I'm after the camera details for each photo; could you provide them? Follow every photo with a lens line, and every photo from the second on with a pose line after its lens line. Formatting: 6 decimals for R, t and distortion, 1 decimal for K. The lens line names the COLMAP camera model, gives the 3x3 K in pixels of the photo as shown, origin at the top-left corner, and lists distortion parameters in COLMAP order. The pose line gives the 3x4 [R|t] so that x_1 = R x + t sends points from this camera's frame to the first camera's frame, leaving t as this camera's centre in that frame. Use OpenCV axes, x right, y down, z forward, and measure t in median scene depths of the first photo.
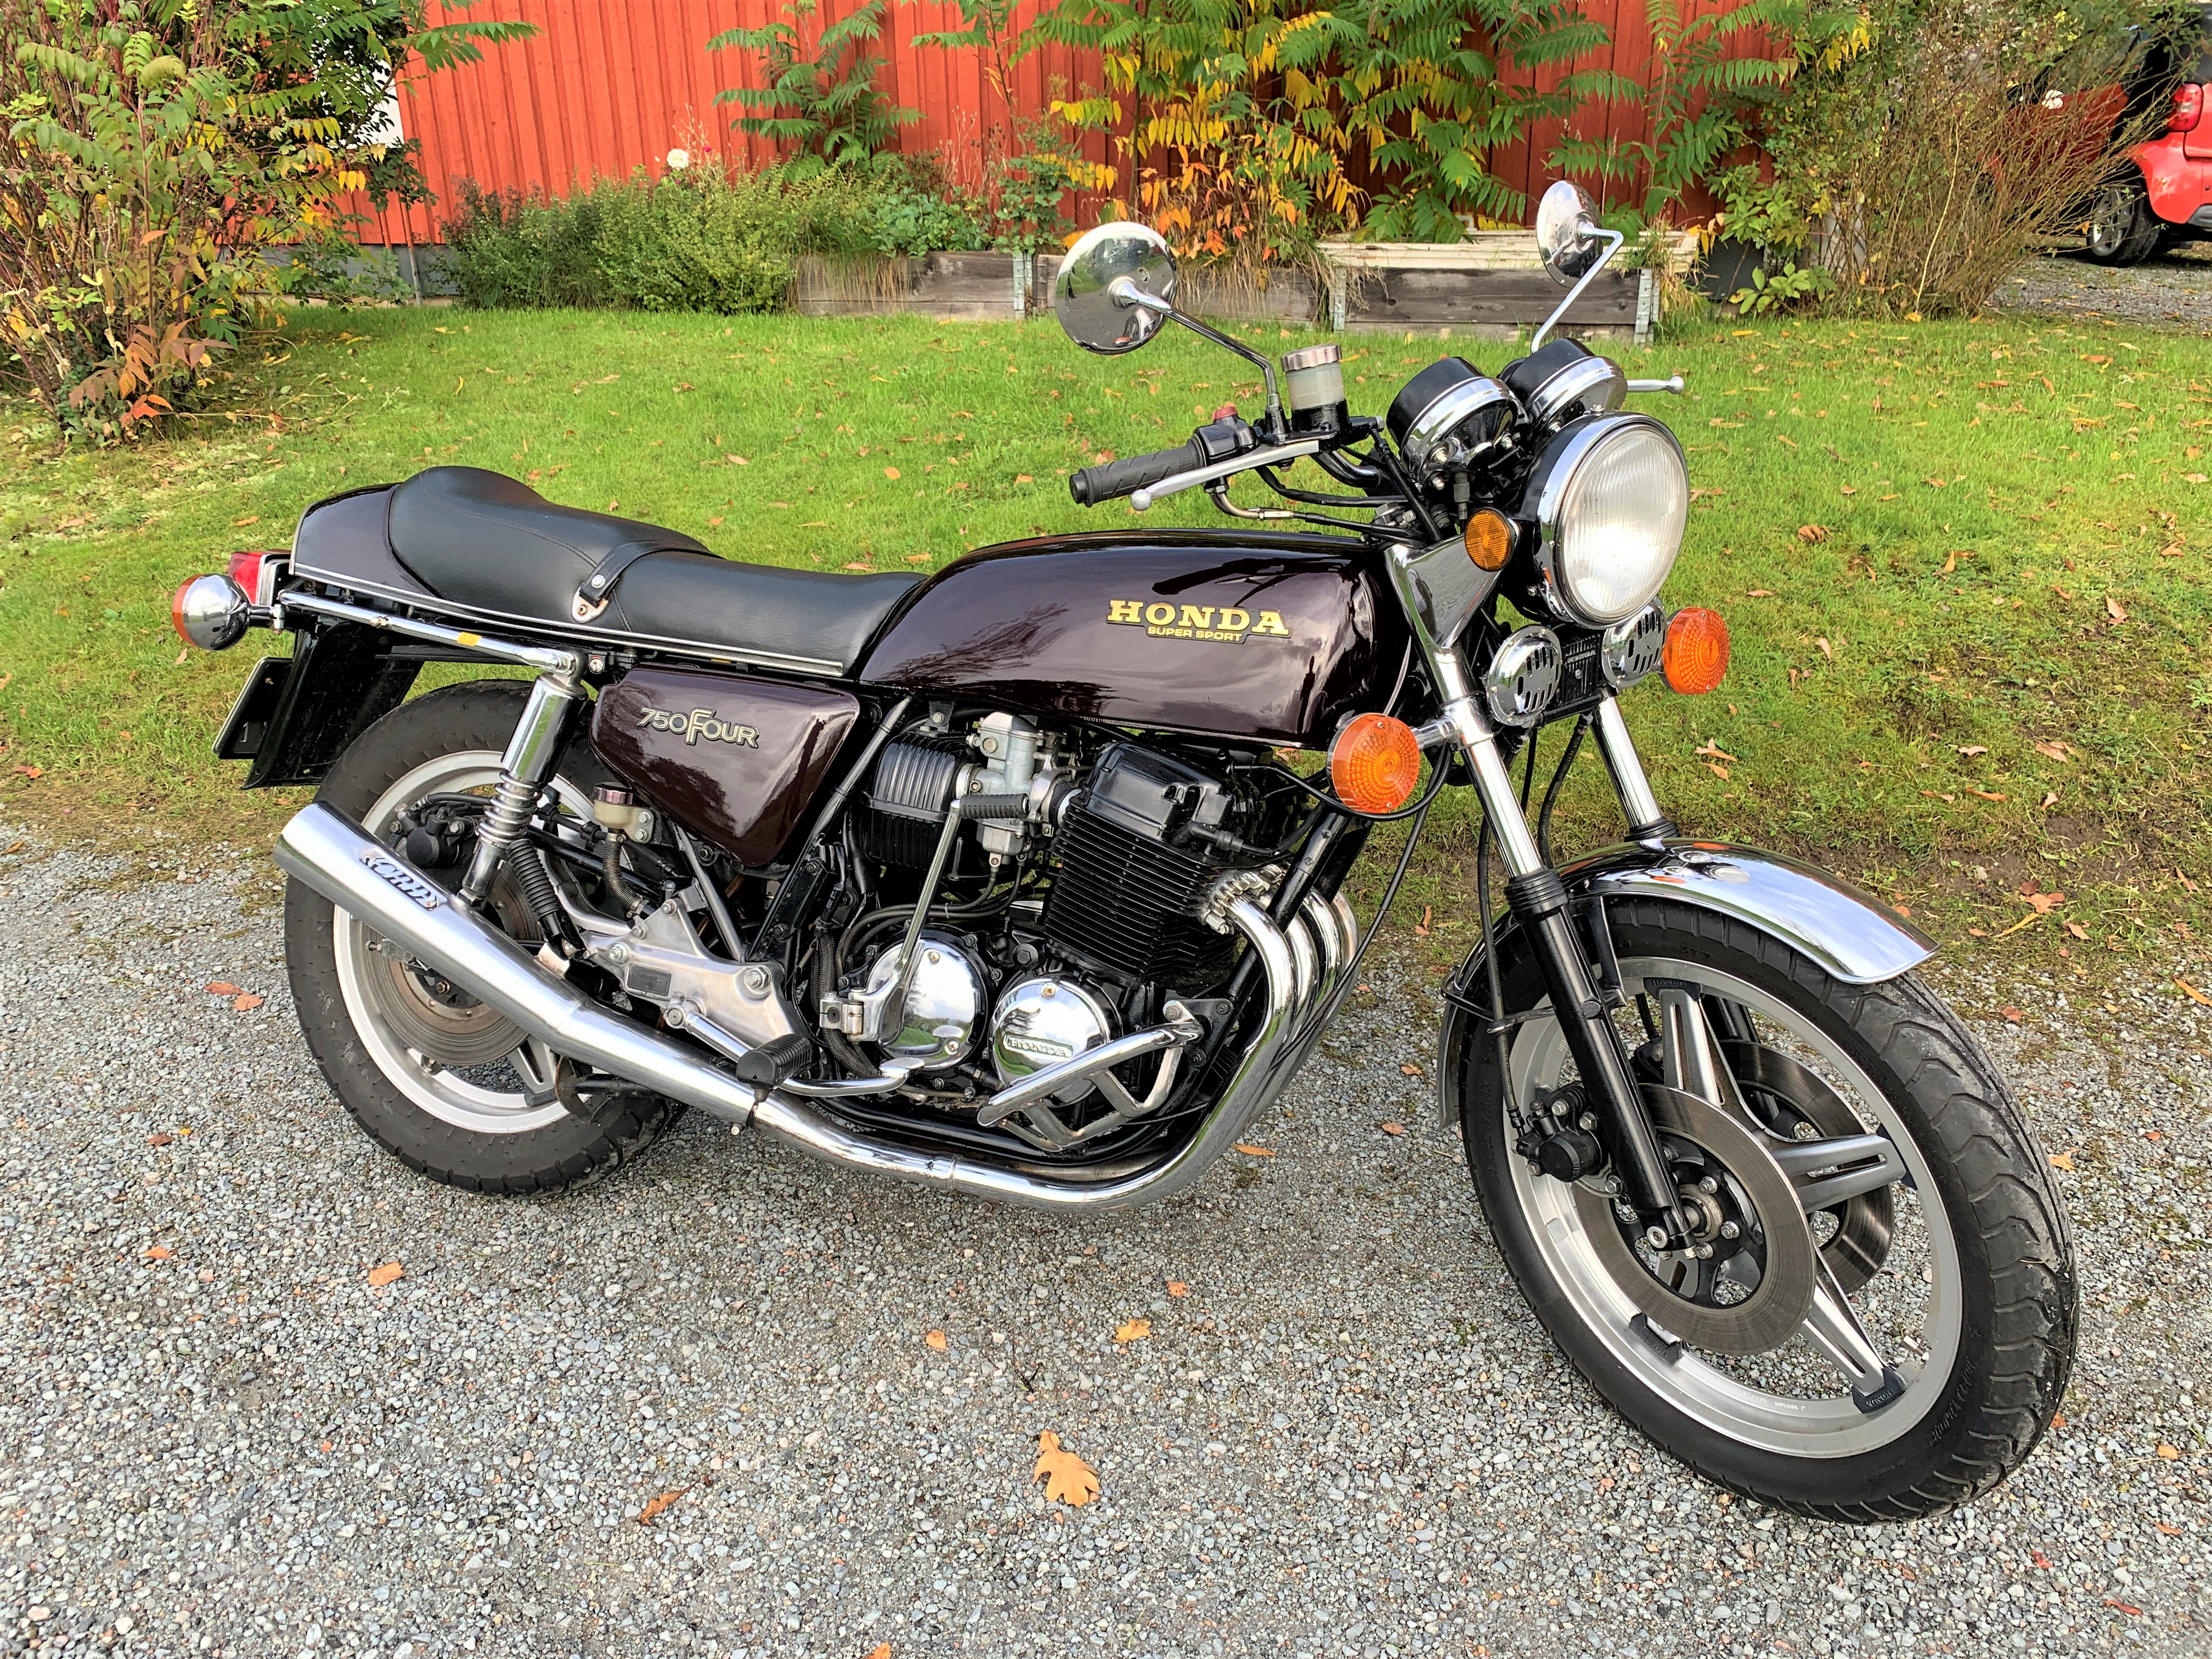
lens RADIAL K [[1705.6, 0, 1106.0], [0, 1705.6, 829.5], [0, 0, 1]] dist [0.006152, 0.004065]
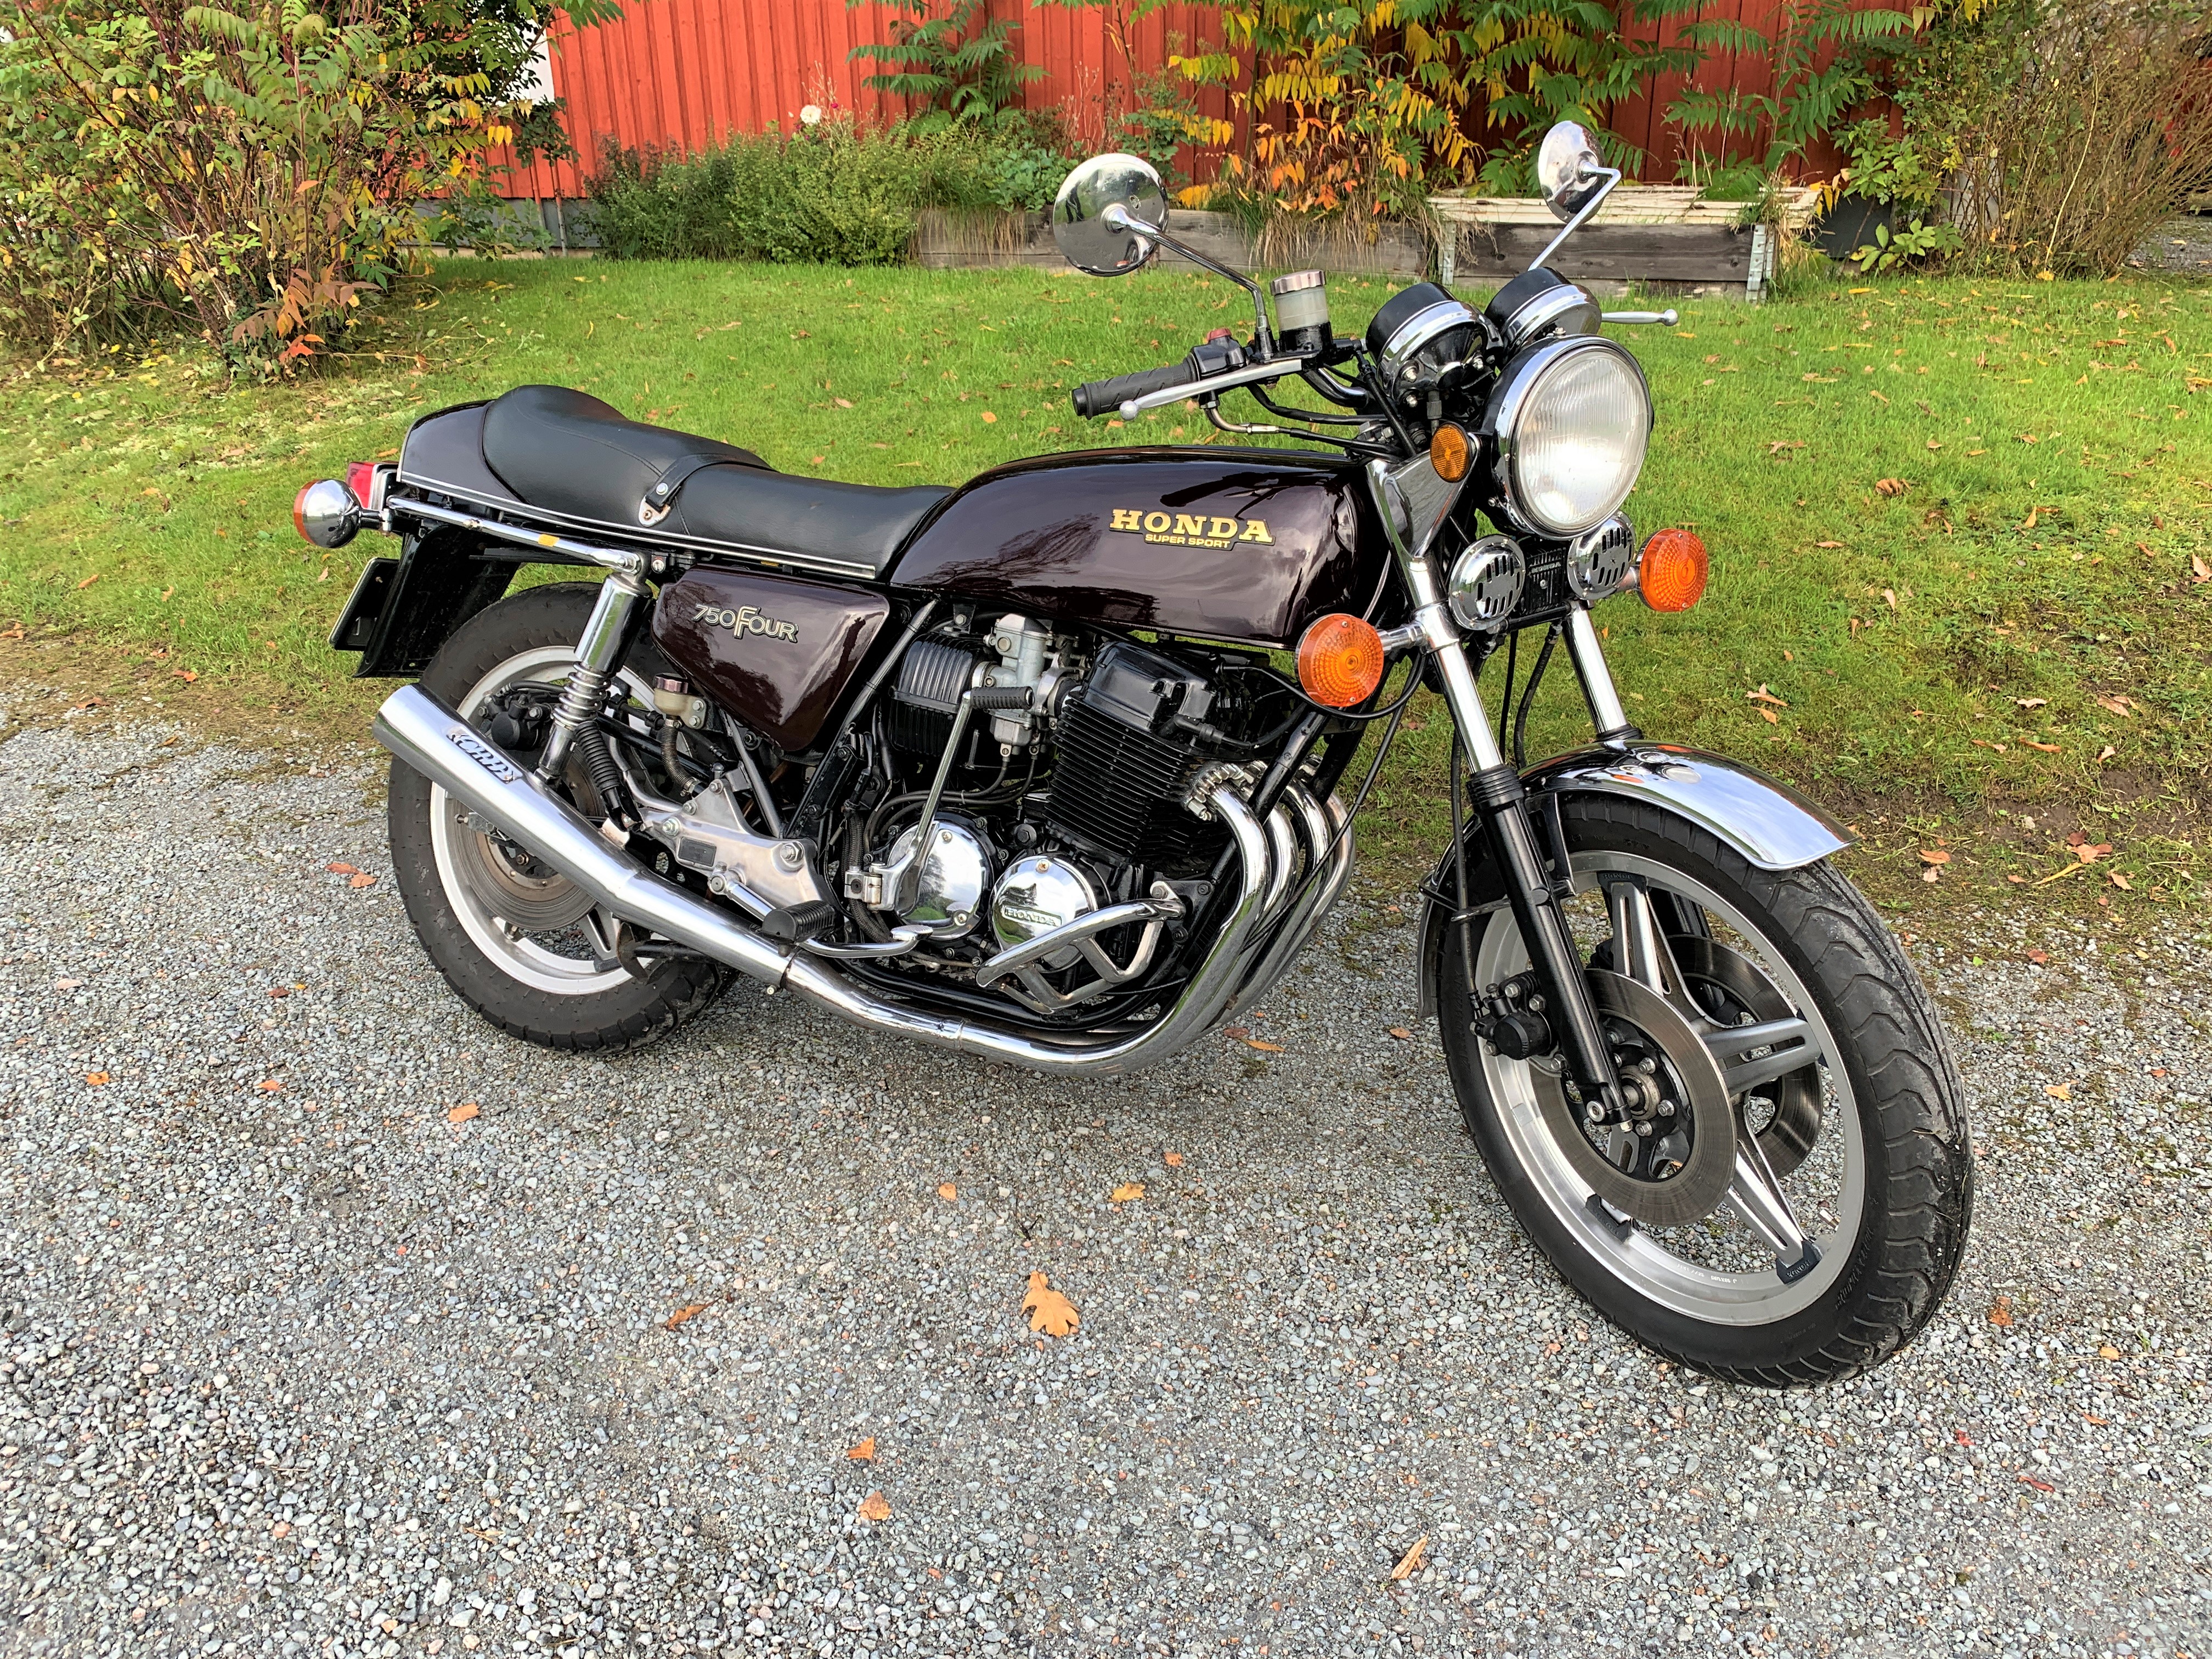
lens RADIAL K [[1700.3, 0, 1096.9], [0, 1700.3, 828.5], [0, 0, 1]] dist [0.010292, 0.000122]
pose [[0.996156, 0.033393, -0.080984, 0.077508], [-0.031768, 0.999269, 0.021273, 0.040981], [0.081635, -0.018618, 0.996488, -0.073558]]
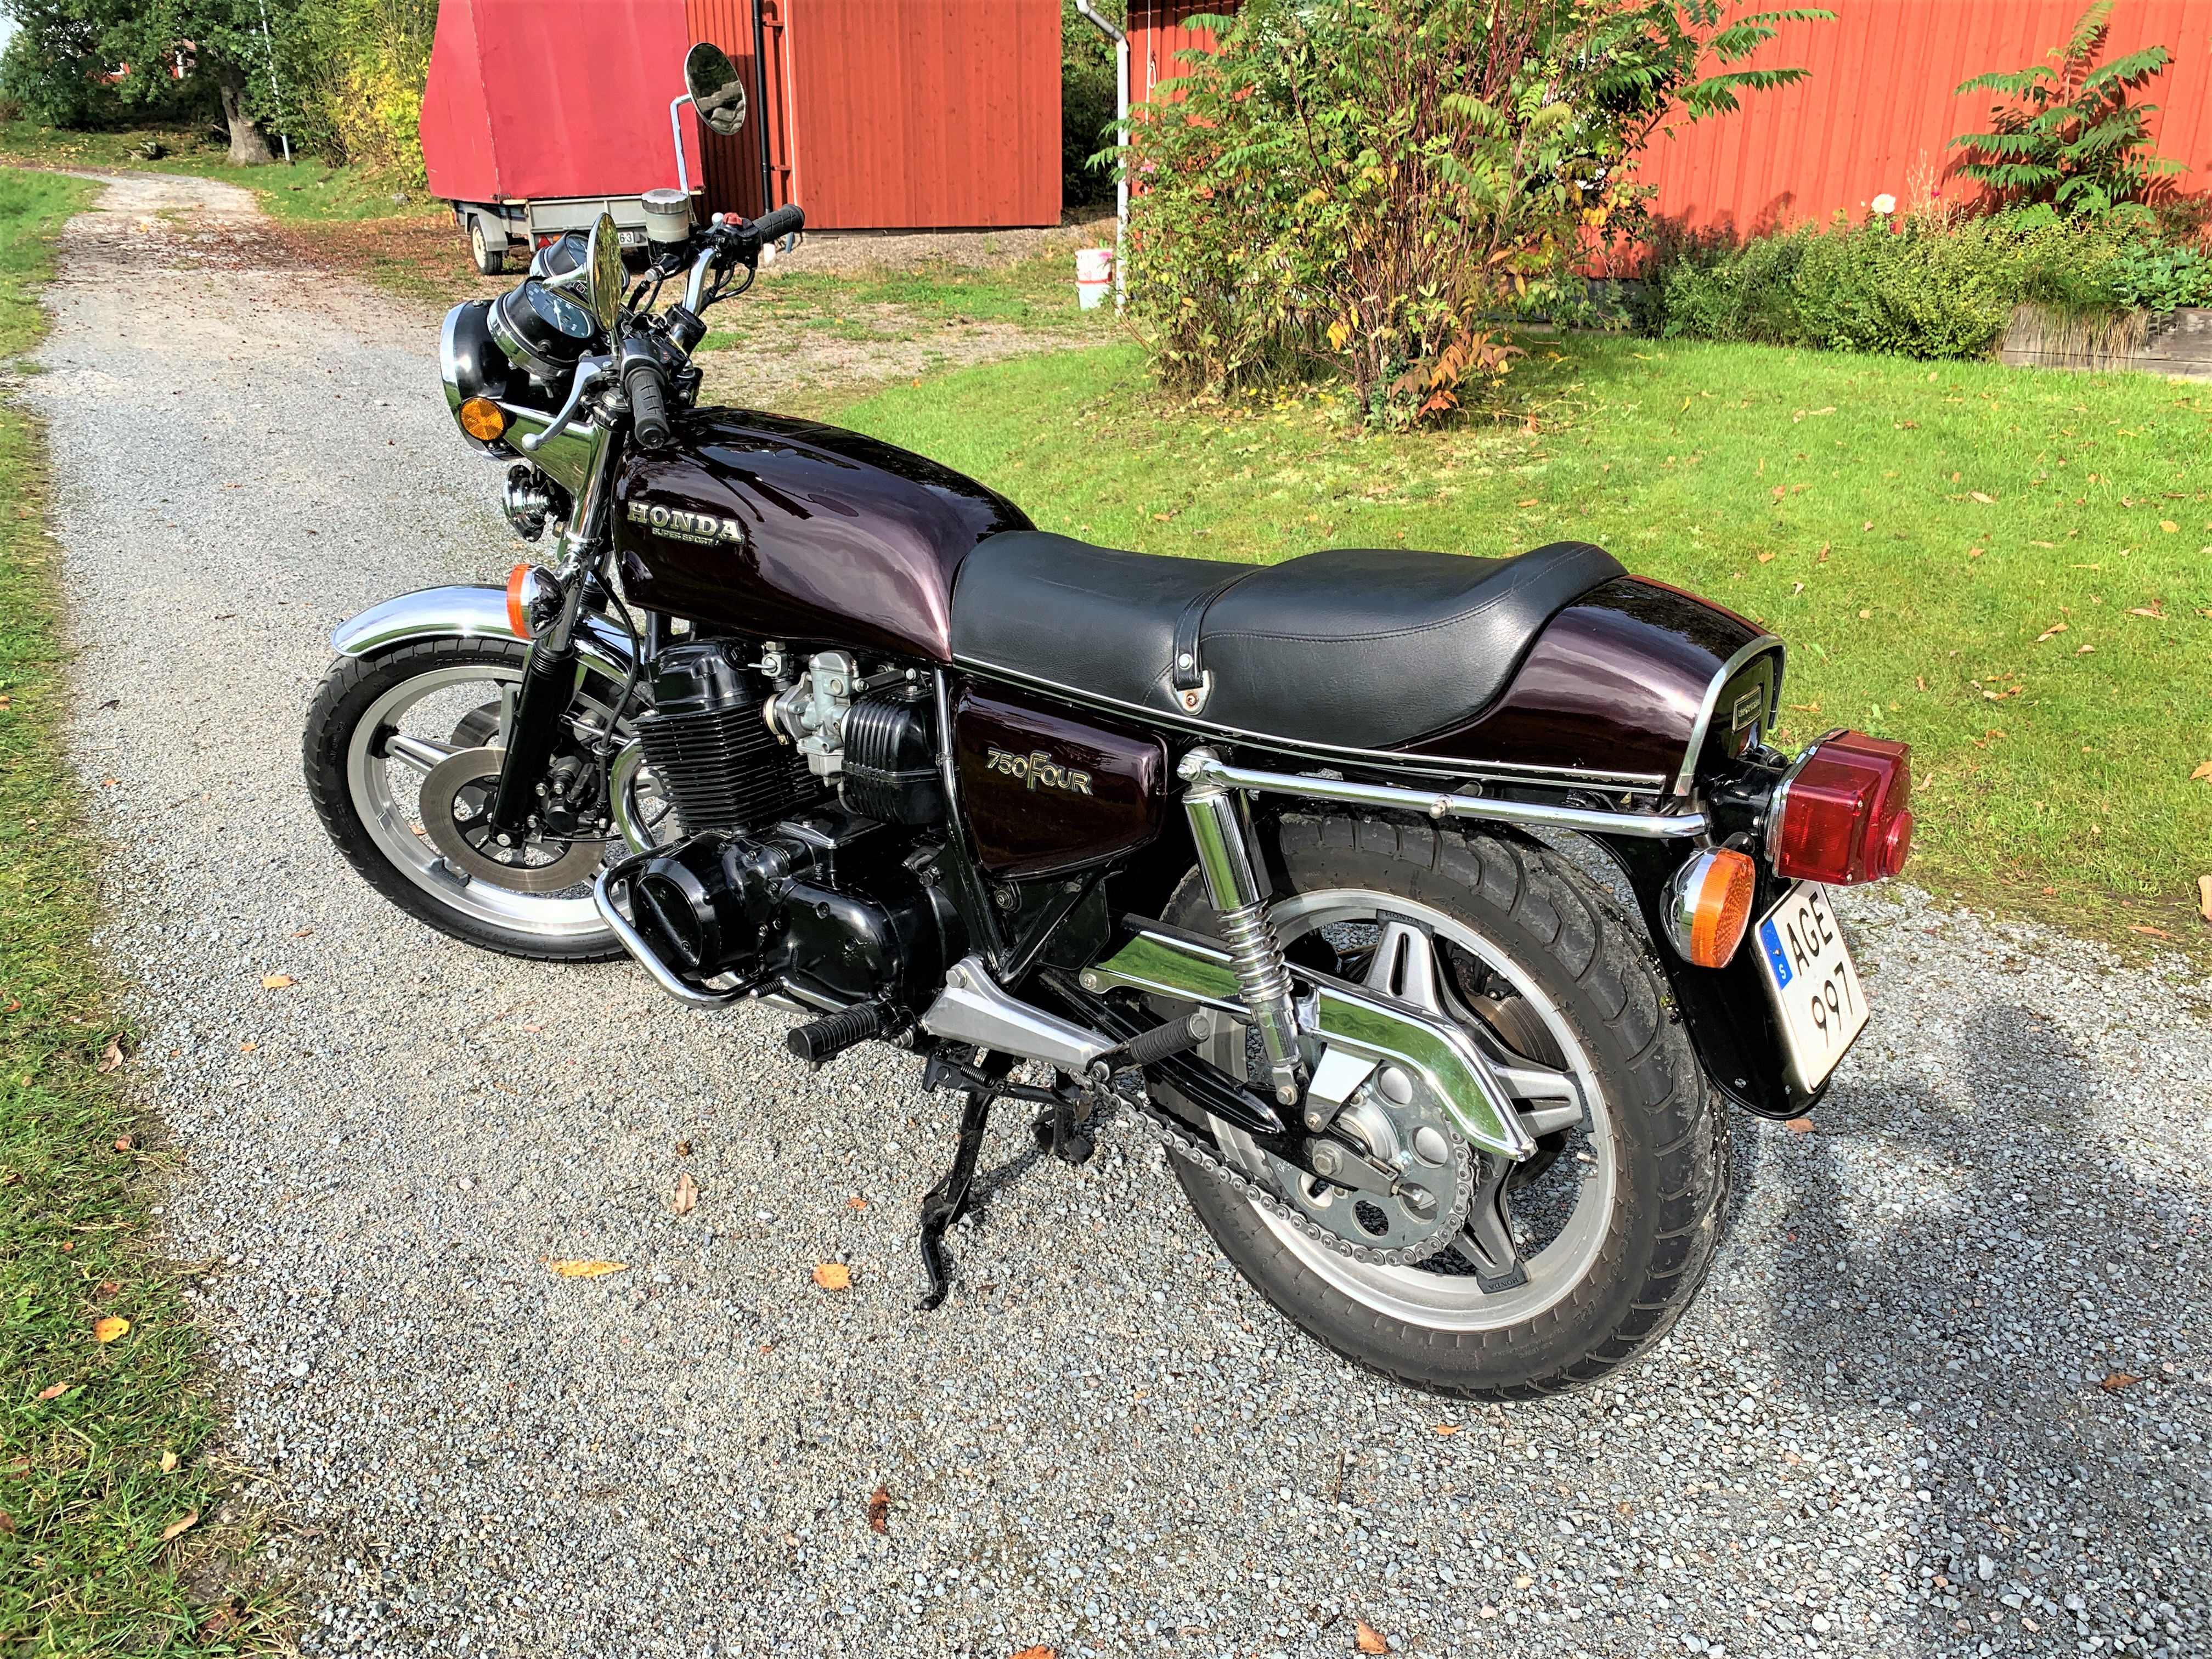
lens RADIAL K [[1705.6, 0, 1106.0], [0, 1705.6, 829.5], [0, 0, 1]] dist [0.006152, 0.004065]
pose [[0.850686, 0.200924, -0.485760, -0.316594], [-0.213501, 0.976482, 0.030007, 0.136902], [0.480365, 0.078184, 0.873577, -0.283094]]
